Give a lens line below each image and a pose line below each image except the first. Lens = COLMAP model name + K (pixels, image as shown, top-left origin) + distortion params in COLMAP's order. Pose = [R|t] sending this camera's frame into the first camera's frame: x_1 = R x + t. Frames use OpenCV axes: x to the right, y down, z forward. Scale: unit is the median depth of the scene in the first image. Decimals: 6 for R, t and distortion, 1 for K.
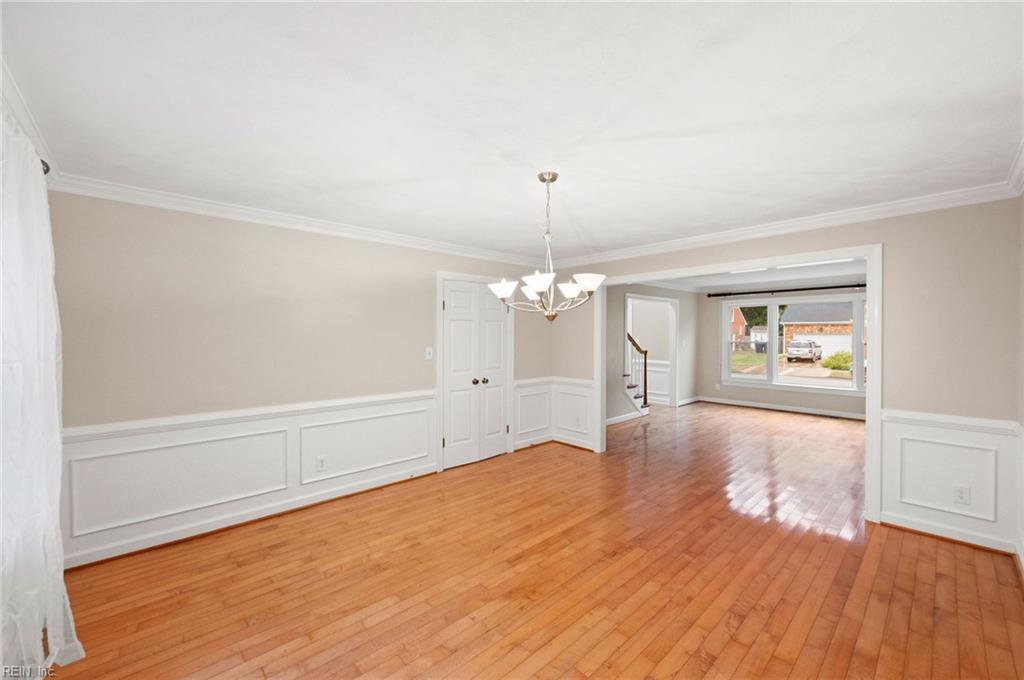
lens RADIAL K [[410.4, 0, 517.8], [0, 410.4, 339.3], [0, 0, 1]] dist [-0.000652, -0.001400]
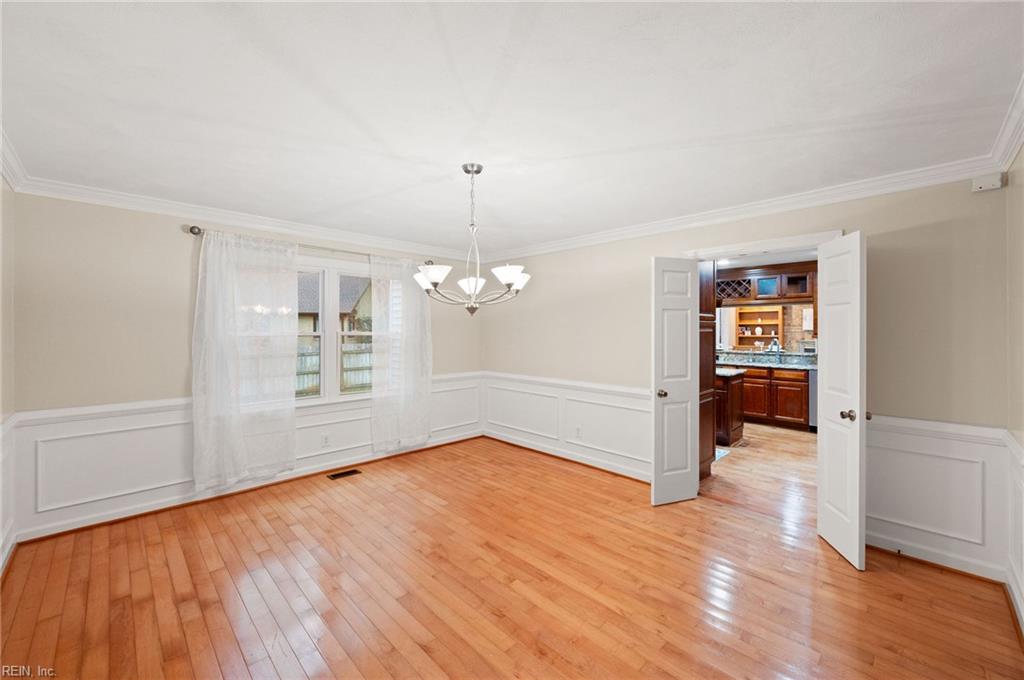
lens RADIAL K [[410.4, 0, 512.1], [0, 410.4, 330.1], [0, 0, 1]] dist [-0.000652, -0.001400]
pose [[0.018180, 0.003554, -0.999828, 0.714122], [-0.016459, 0.999859, 0.003255, -0.004812], [0.999699, 0.016397, 0.018236, 0.721999]]
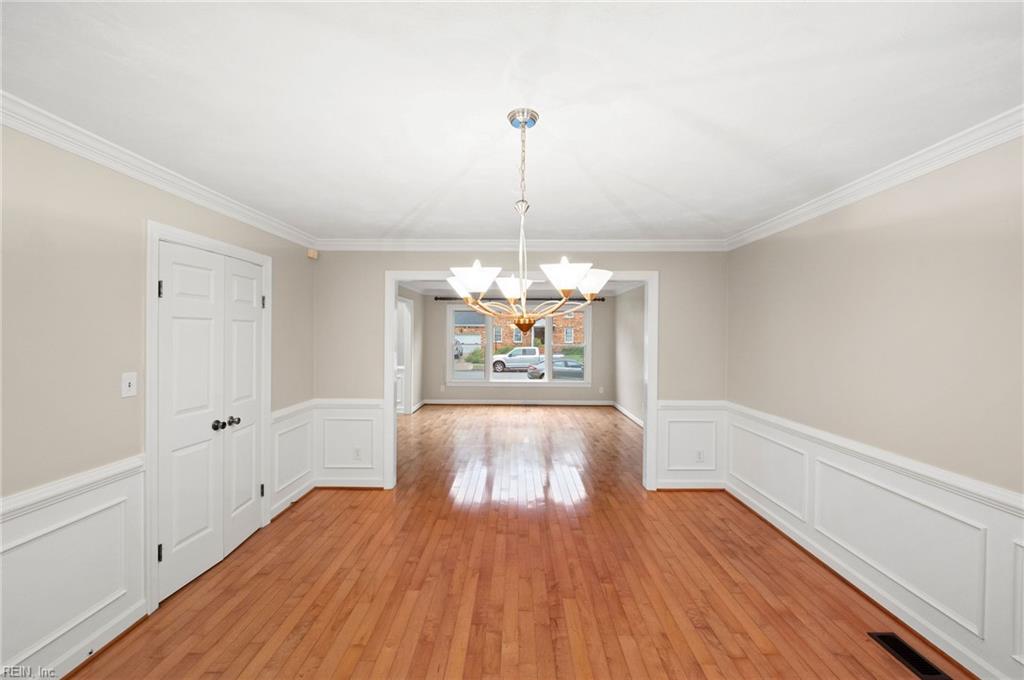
lens RADIAL K [[410.4, 0, 515.1], [0, 410.4, 337.5], [0, 0, 1]] dist [-0.000652, -0.001400]
pose [[0.685748, -0.001629, 0.727838, -0.287849], [0.002503, 0.999997, -0.000120, -0.023237], [-0.727835, 0.001904, 0.685750, 0.364130]]
